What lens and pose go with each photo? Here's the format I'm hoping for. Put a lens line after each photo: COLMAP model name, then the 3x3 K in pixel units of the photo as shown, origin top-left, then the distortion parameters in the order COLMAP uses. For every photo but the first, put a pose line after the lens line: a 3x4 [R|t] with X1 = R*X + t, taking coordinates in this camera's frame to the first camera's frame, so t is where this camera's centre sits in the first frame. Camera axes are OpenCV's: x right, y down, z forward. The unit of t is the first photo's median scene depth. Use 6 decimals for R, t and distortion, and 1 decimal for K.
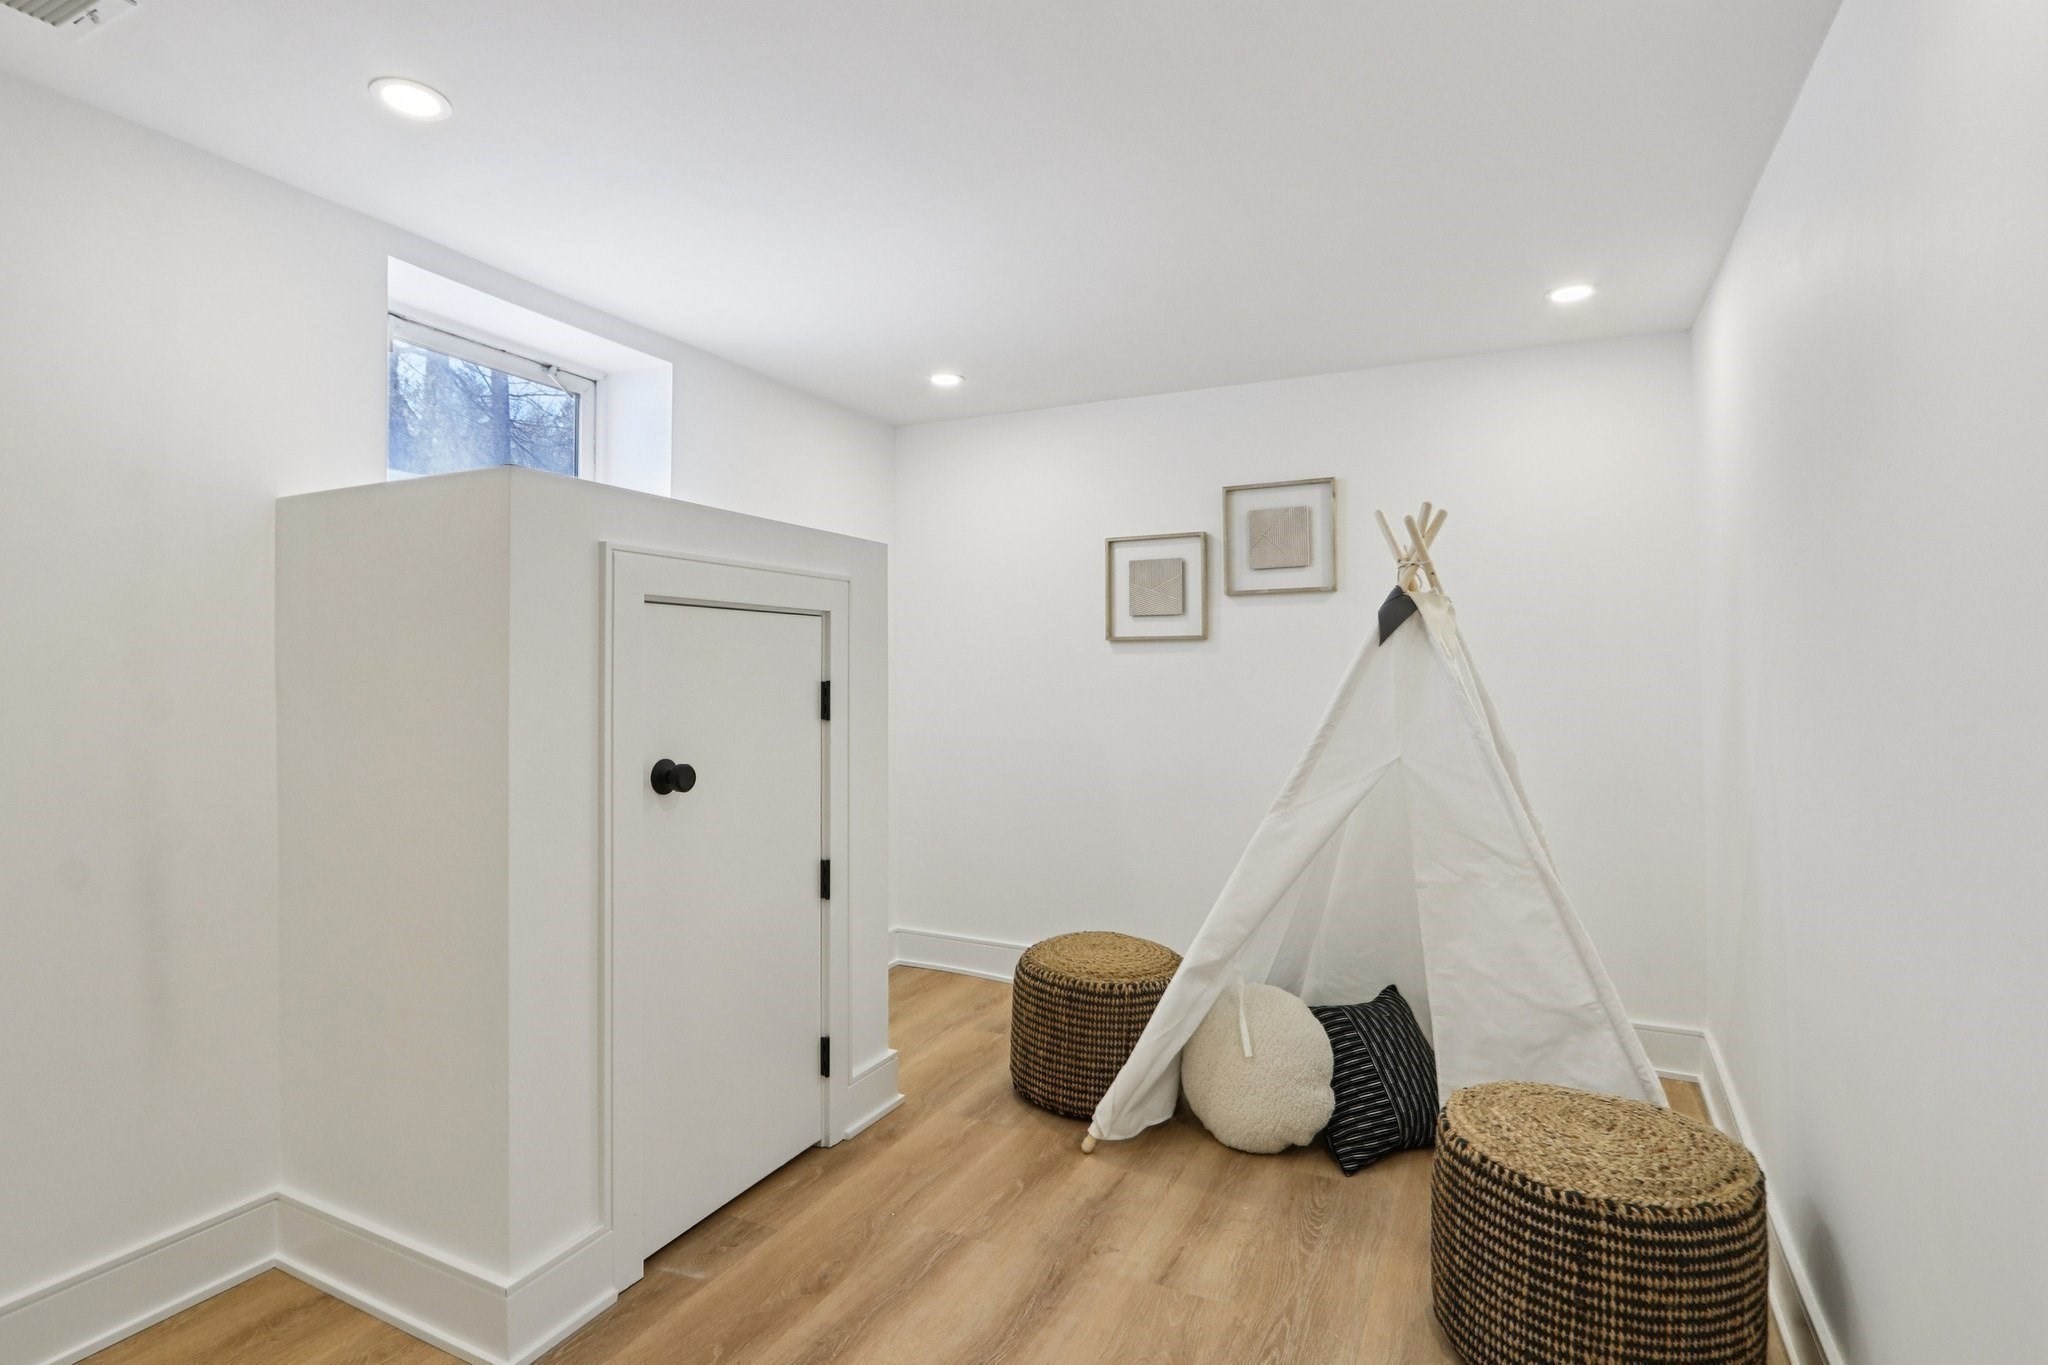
lens RADIAL K [[1014.1, 0, 991.5], [0, 1014.1, 673.2], [0, 0, 1]] dist [-0.016661, -0.000184]
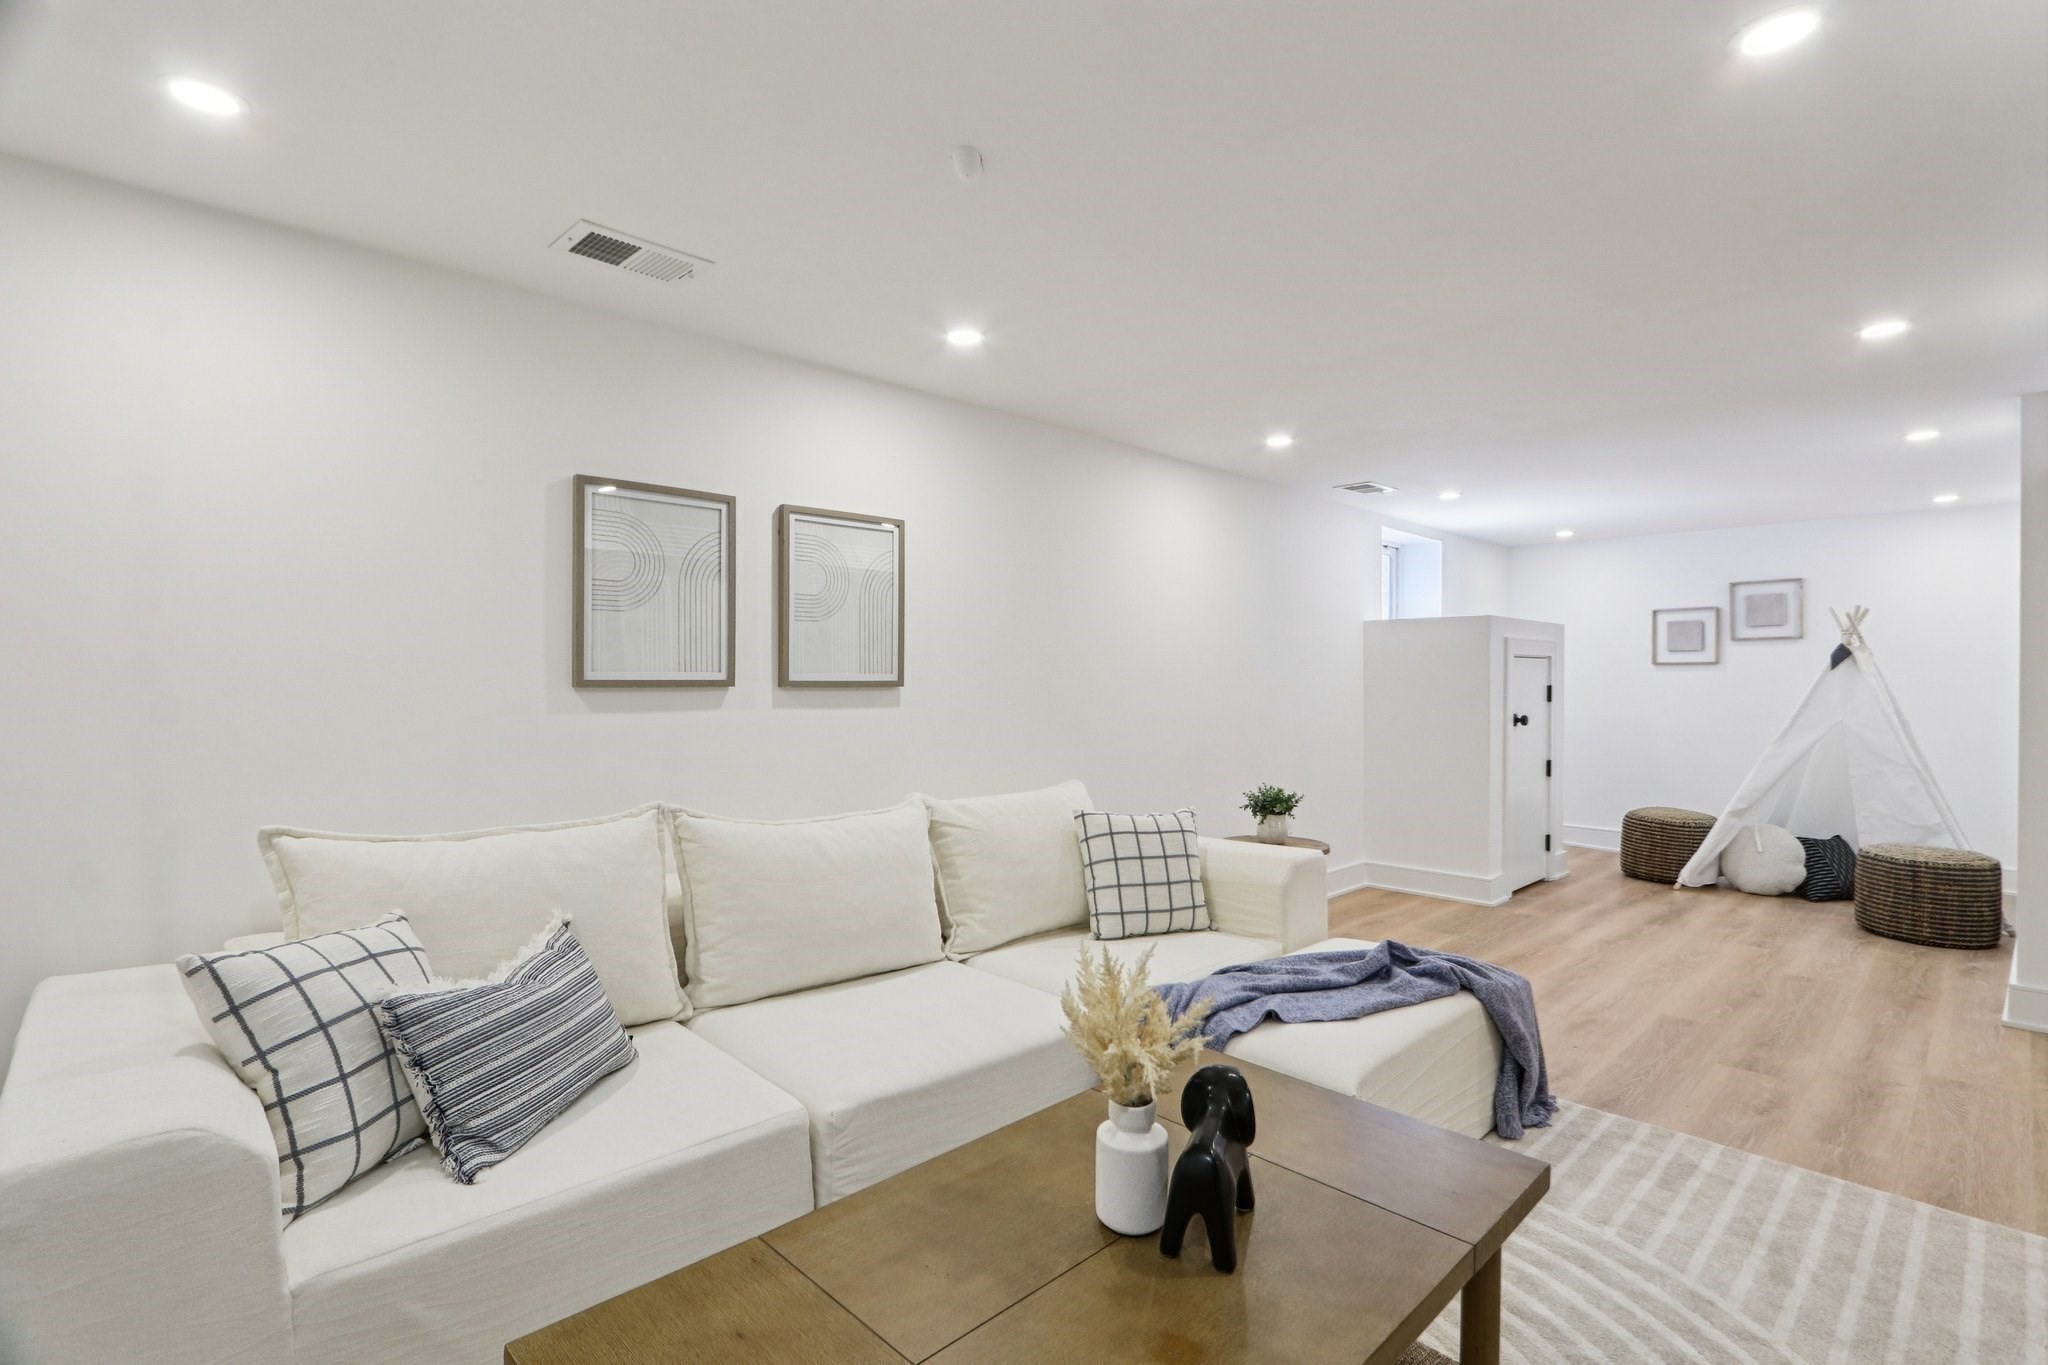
lens RADIAL K [[956.8, 0, 1020.2], [0, 956.8, 679.5], [0, 0, 1]] dist [-0.005022, -0.000562]
pose [[0.943181, 0.003265, -0.332262, -0.582051], [-0.002872, 0.999994, 0.001676, -0.005924], [0.332266, -0.000626, 0.943186, -1.517298]]
